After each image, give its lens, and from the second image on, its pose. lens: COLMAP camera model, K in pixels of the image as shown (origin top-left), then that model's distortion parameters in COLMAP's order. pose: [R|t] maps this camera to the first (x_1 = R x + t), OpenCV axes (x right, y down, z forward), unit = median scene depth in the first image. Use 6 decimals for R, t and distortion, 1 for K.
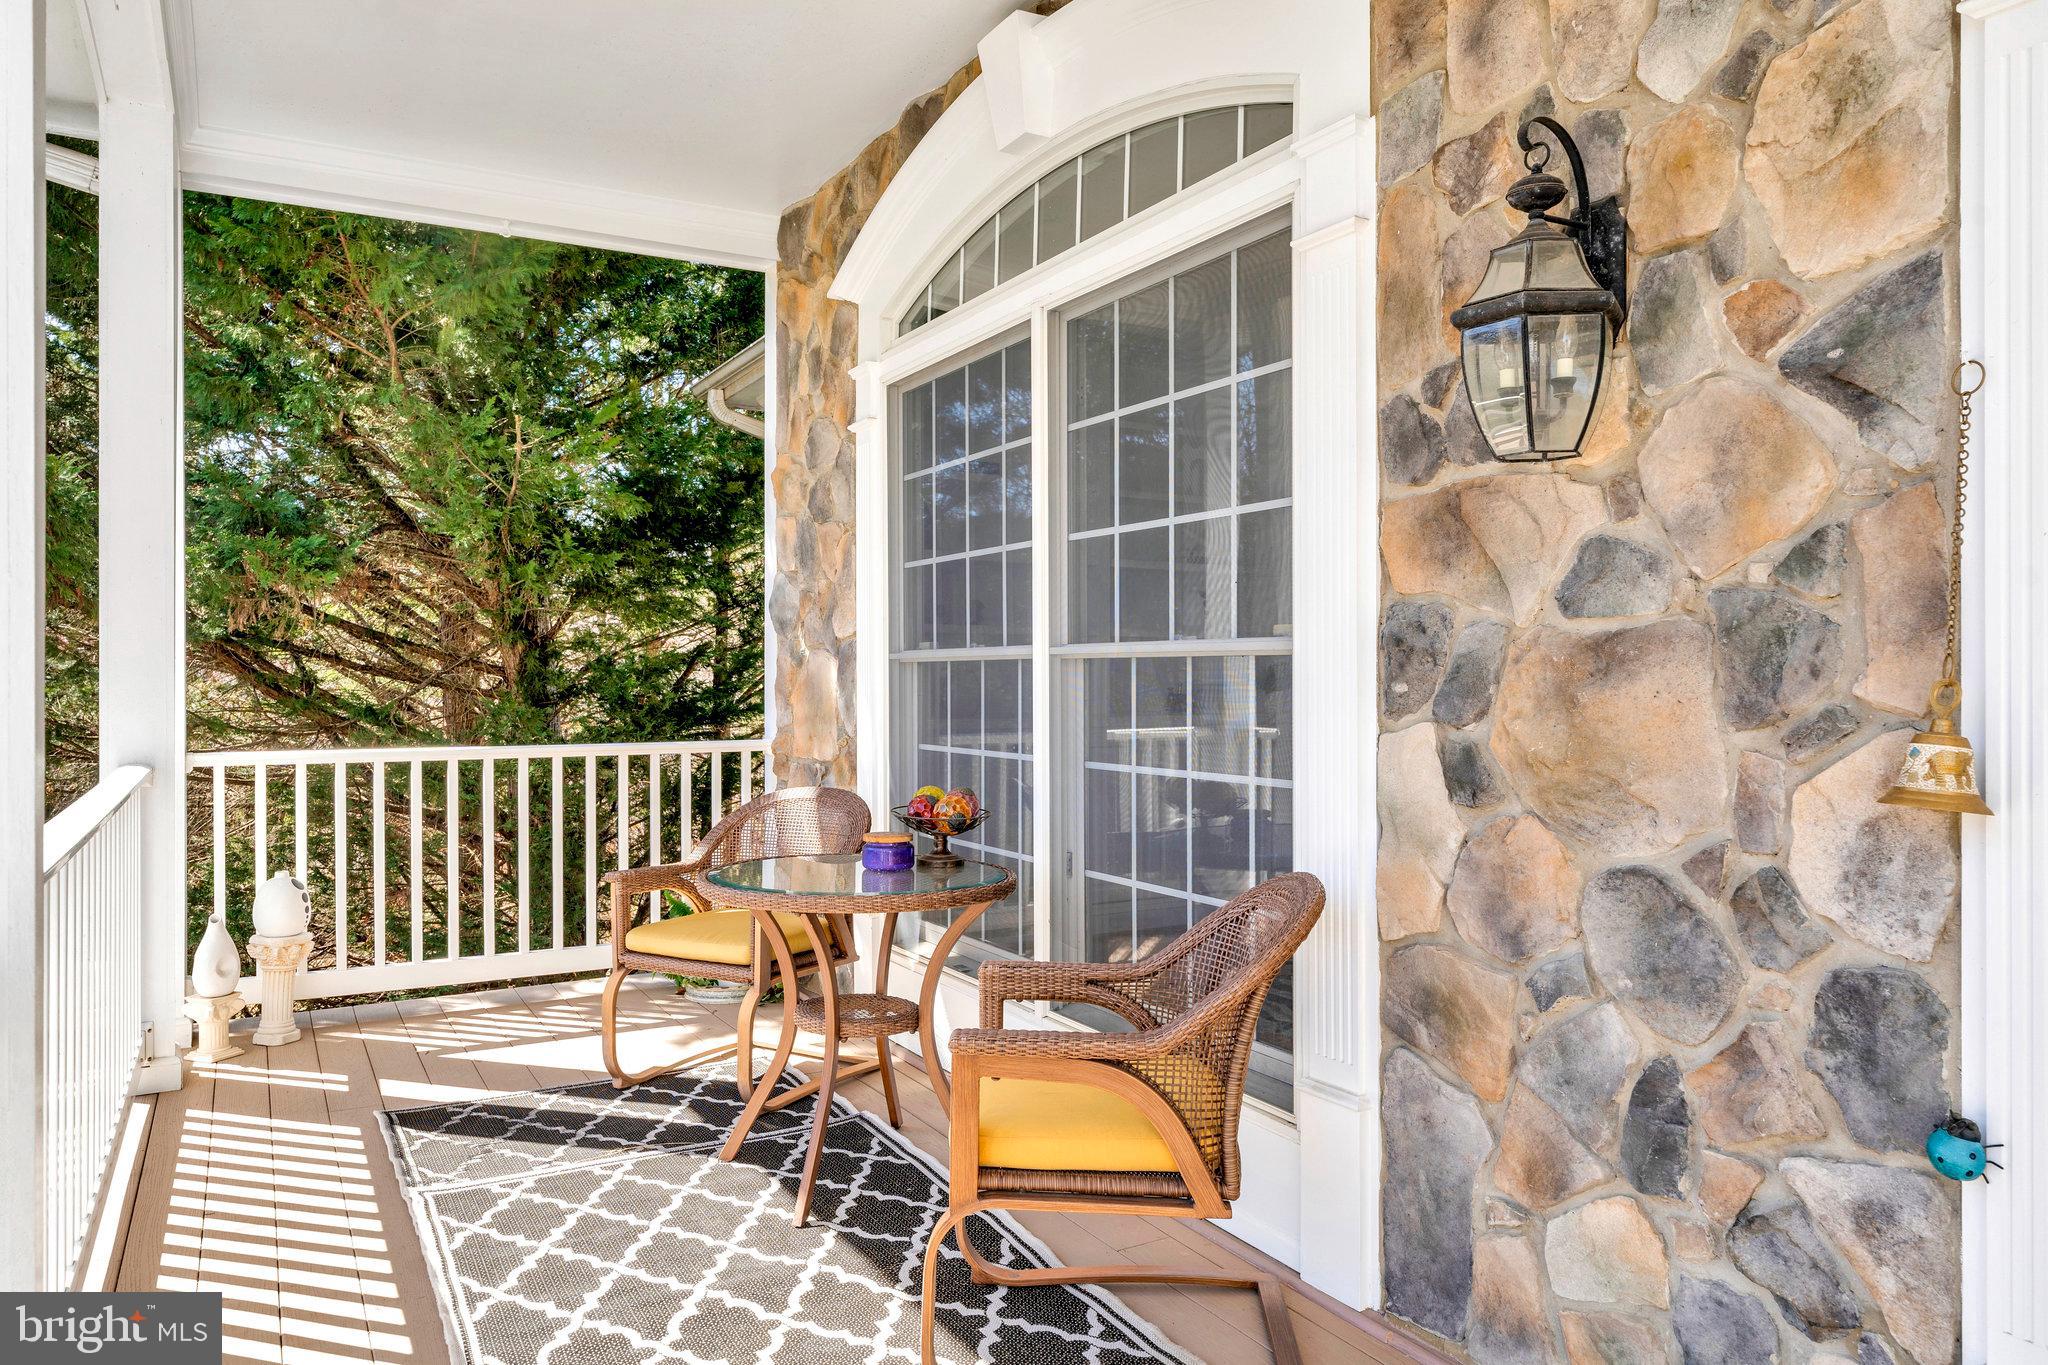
lens RADIAL K [[1383.7, 0, 1023.1], [0, 1383.7, 675.8], [0, 0, 1]] dist [0.004225, 0.002047]
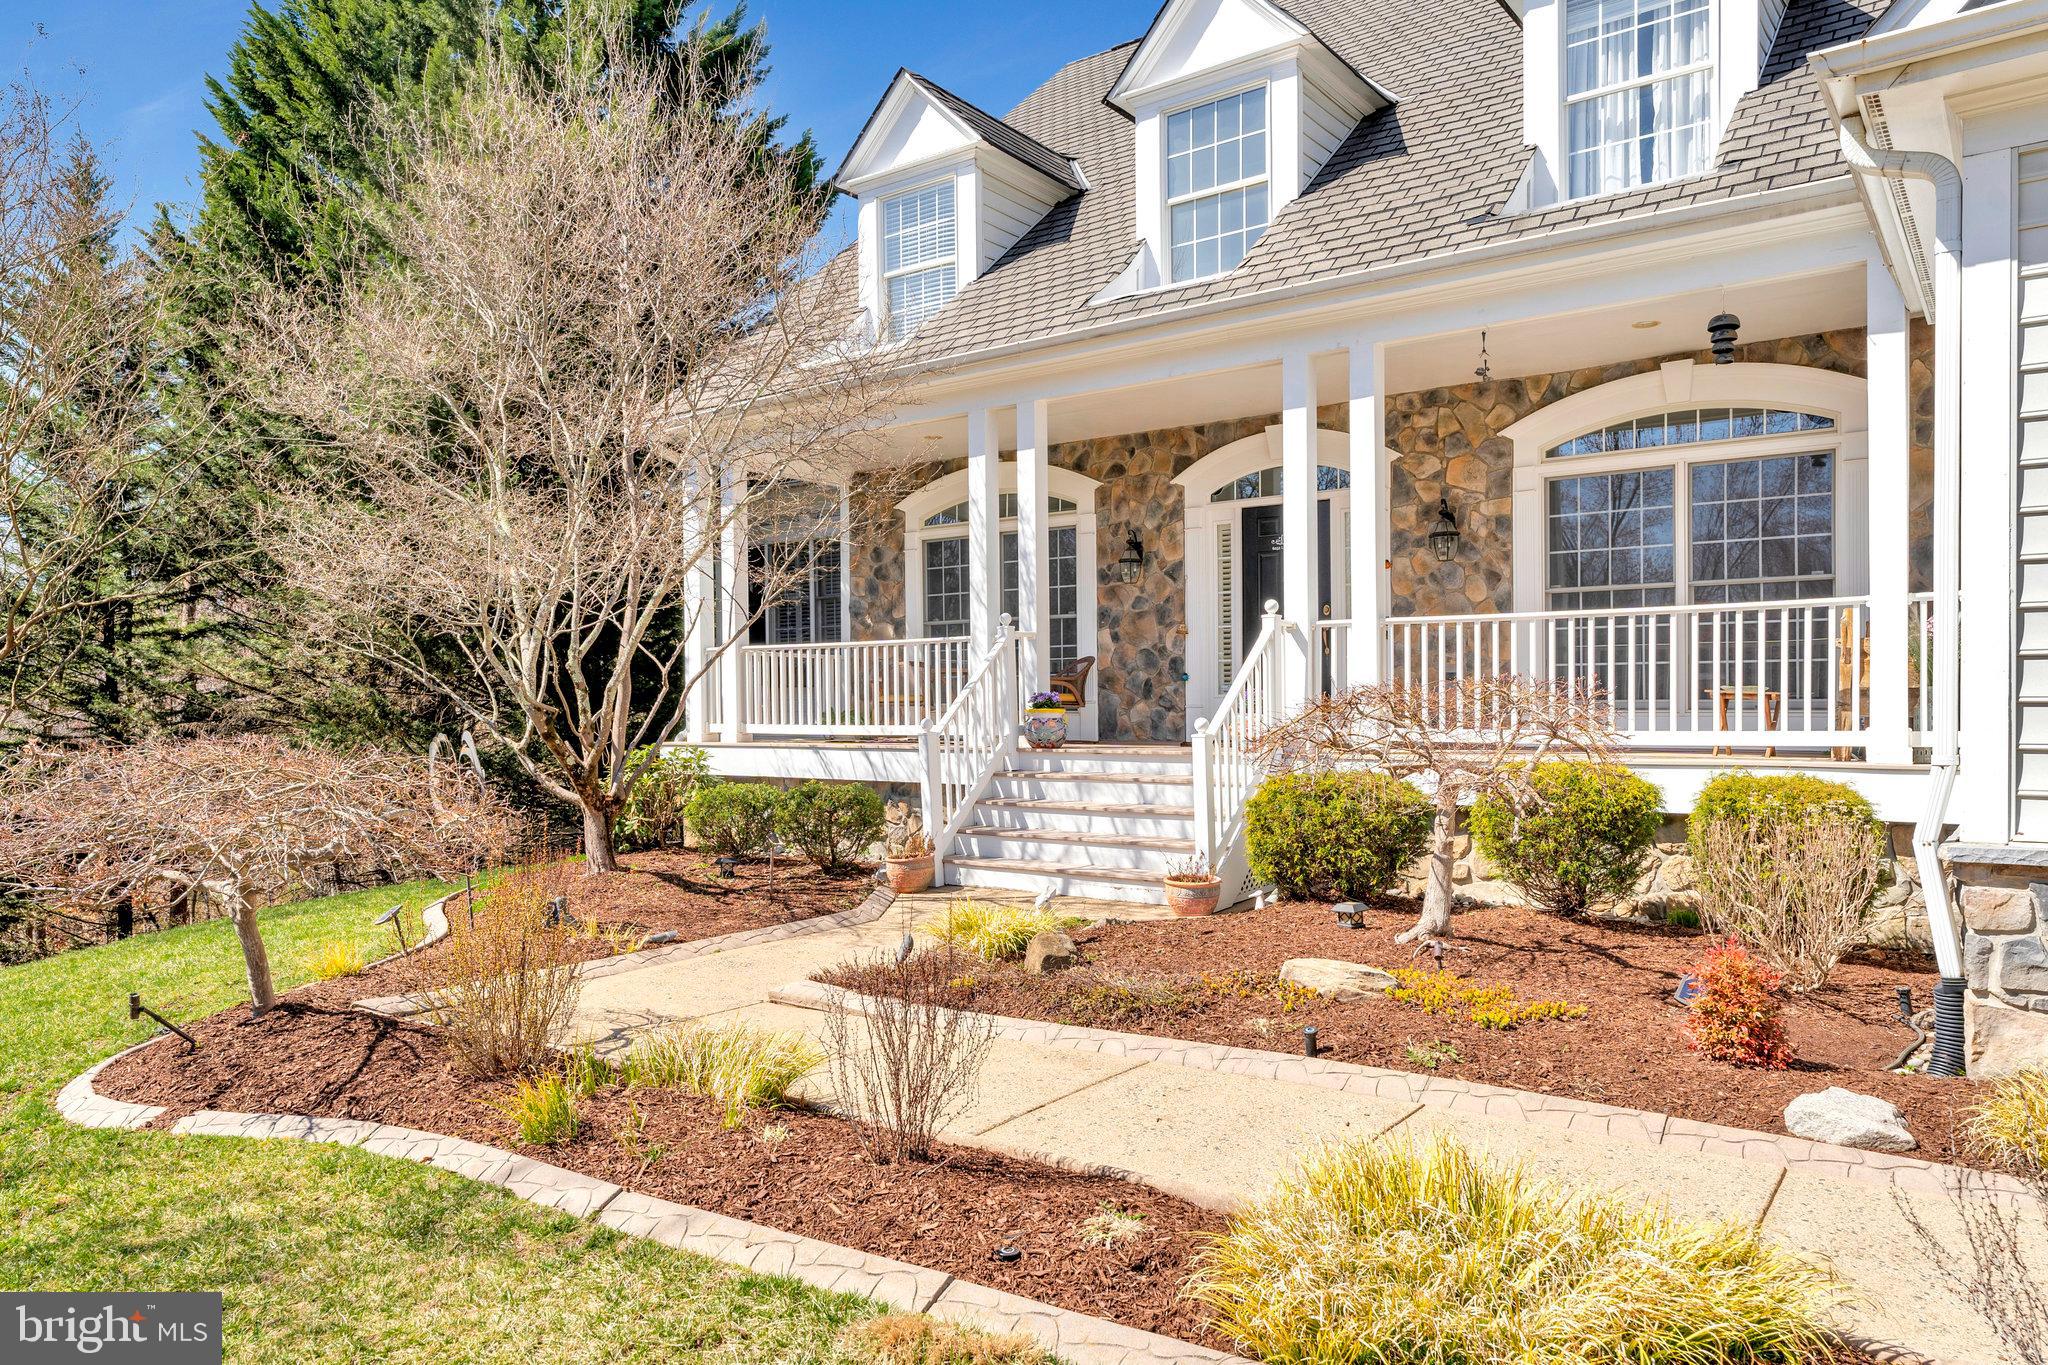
lens RADIAL K [[1383.7, 0, 1024.1], [0, 1383.7, 693.1], [0, 0, 1]] dist [0.004225, 0.002047]
pose [[0.921399, 0.002459, 0.388609, -2.528150], [0.002820, 0.999911, -0.013014, 0.423796], [-0.388607, 0.013087, 0.921311, -4.621849]]
